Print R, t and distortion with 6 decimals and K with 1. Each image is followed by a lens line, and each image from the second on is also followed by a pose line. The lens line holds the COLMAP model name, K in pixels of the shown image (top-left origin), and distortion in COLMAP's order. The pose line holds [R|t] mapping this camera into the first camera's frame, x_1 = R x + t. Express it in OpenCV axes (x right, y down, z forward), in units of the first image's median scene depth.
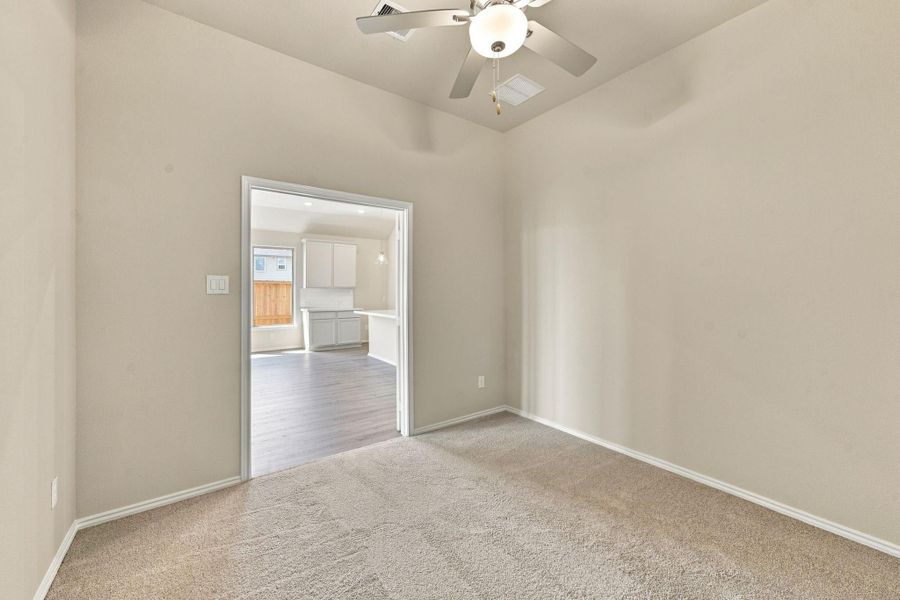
lens RADIAL K [[368.9, 0, 449.9], [0, 368.9, 294.2], [0, 0, 1]] dist [0.002788, 0.000960]
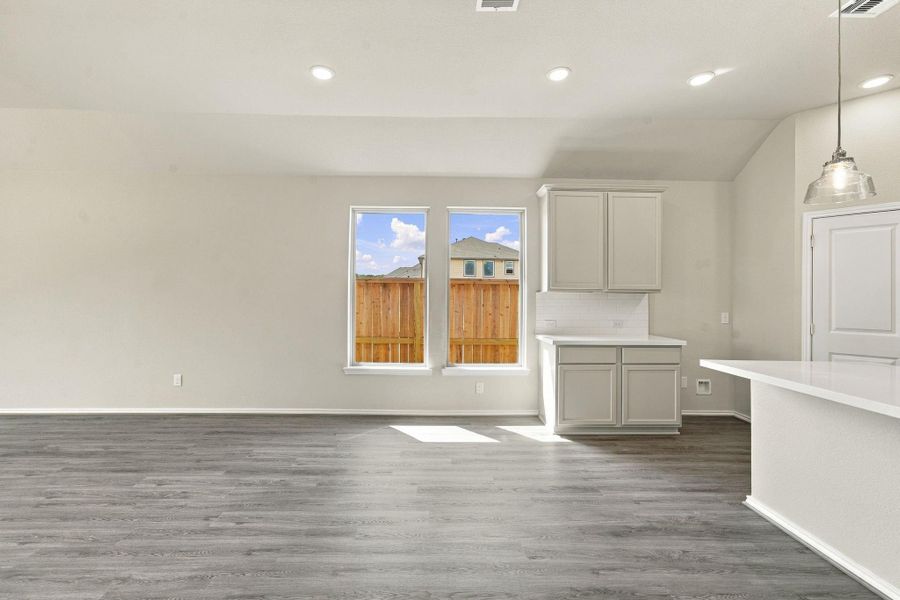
lens RADIAL K [[368.9, 0, 433.9], [0, 368.9, 295.2], [0, 0, 1]] dist [0.002788, 0.000960]
pose [[0.803995, -0.003957, -0.594622, -0.227174], [-0.005080, 0.999896, -0.013522, -0.004323], [0.594614, 0.013893, 0.803891, 0.538151]]
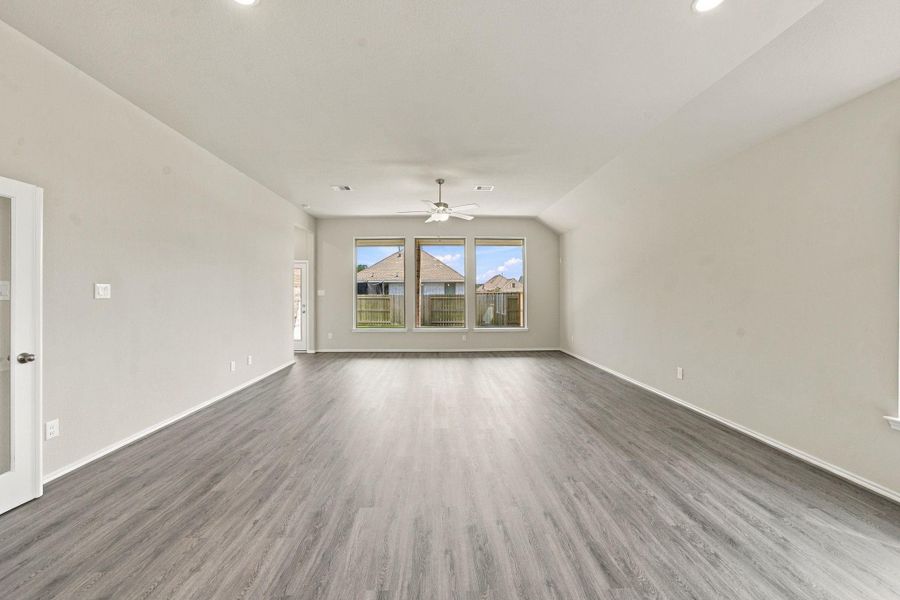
lens RADIAL K [[336.6, 0, 453.4], [0, 336.6, 295.2], [0, 0, 1]] dist [0.001639, 0.000222]
pose [[-0.568505, -0.007789, -0.822643, -0.219053], [-0.001654, 0.999964, -0.008324, -0.001861], [0.822678, -0.003372, -0.568498, 0.734742]]
